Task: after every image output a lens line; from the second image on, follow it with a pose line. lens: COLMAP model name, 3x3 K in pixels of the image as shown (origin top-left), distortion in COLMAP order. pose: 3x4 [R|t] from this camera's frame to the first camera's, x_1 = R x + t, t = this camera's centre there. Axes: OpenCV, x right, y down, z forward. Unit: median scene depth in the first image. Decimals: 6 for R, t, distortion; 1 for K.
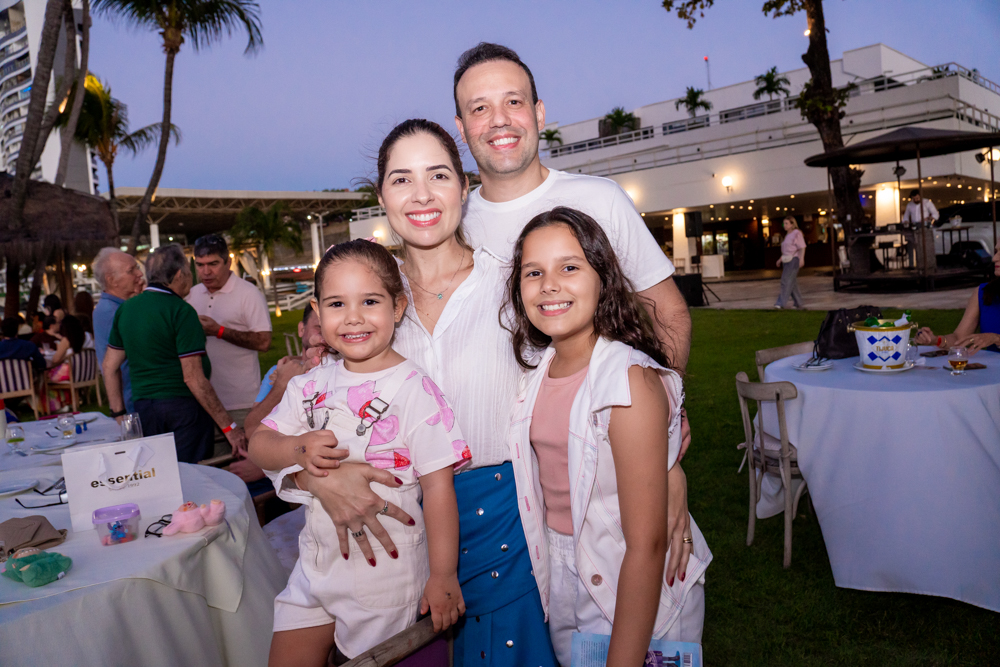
lens RADIAL K [[744.5, 0, 500.0], [0, 744.5, 333.5], [0, 0, 1]] dist [-0.124994, 0.086776]
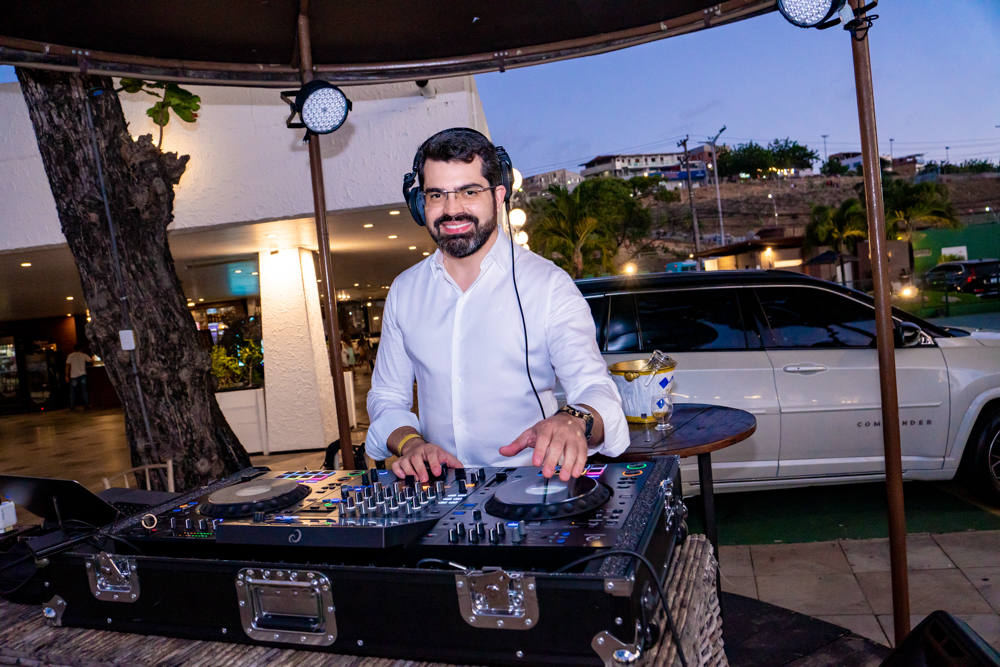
lens RADIAL K [[744.5, 0, 500.0], [0, 744.5, 333.5], [0, 0, 1]] dist [-0.124994, 0.086776]
pose [[0.733211, -0.019468, 0.679722, 0.467171], [0.097742, 0.992227, -0.077016, -0.150719], [-0.672939, 0.122907, 0.729415, 0.848979]]
